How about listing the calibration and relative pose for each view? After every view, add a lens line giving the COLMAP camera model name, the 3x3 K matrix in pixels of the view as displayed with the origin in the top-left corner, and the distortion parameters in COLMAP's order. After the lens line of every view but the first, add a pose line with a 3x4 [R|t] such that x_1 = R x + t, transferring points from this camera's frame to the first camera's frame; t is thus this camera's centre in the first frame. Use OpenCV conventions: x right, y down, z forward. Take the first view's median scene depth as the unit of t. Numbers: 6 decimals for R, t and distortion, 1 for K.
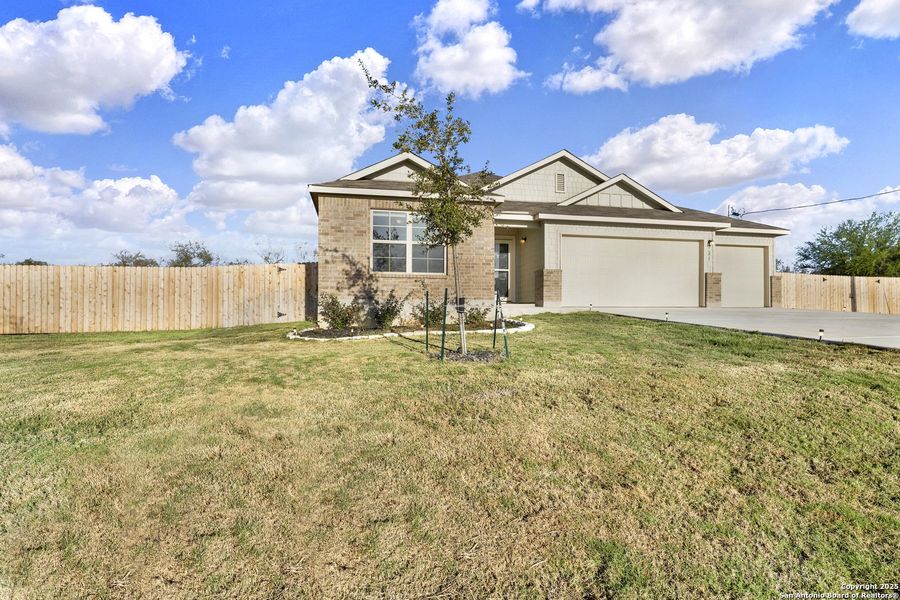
lens RADIAL K [[360.6, 0, 455.1], [0, 360.6, 304.6], [0, 0, 1]] dist [-0.000097, 0.000060]
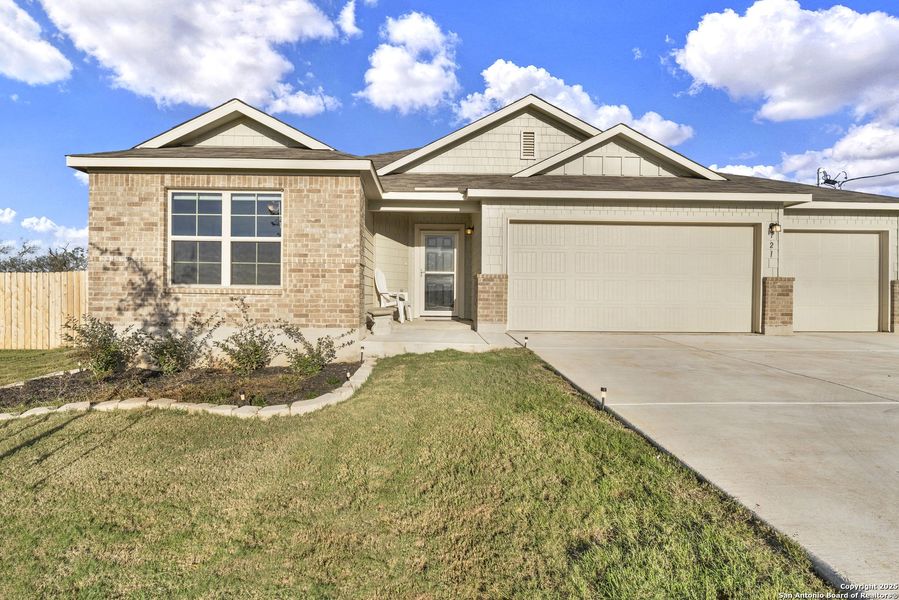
lens RADIAL K [[388.4, 0, 428.9], [0, 388.4, 301.3], [0, 0, 1]] dist [0.002665, -0.000462]
pose [[0.986854, 0.007440, -0.161446, 0.422428], [-0.006892, 0.999968, 0.003957, -0.080510], [0.161470, -0.002792, 0.986874, 0.452874]]
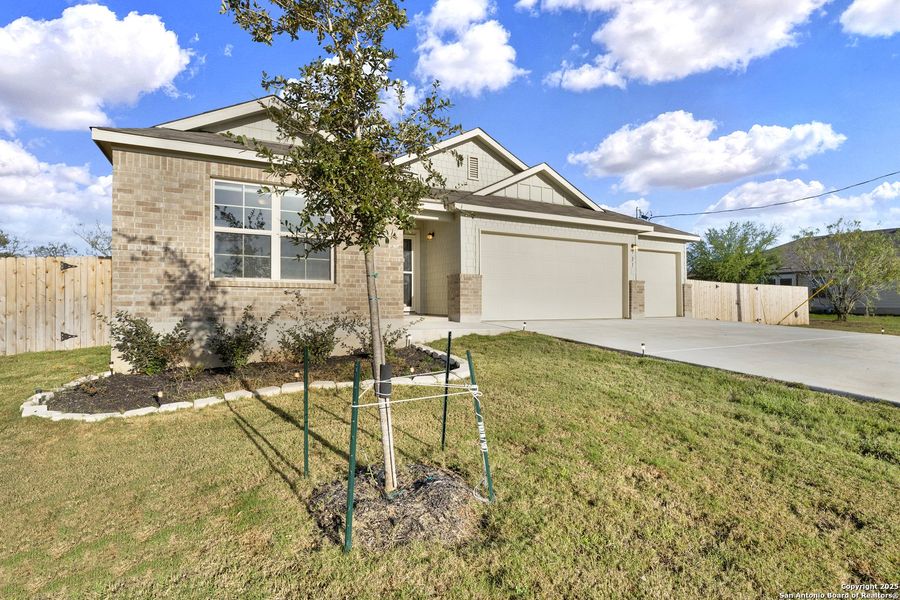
lens RADIAL K [[388.8, 0, 429.4], [0, 388.8, 301.3], [0, 0, 1]] dist [0.002665, -0.000462]
pose [[0.972447, 0.000675, 0.233125, -0.026355], [0.000215, 0.999993, -0.003792, -0.056767], [-0.233125, 0.003738, 0.972439, 0.303111]]
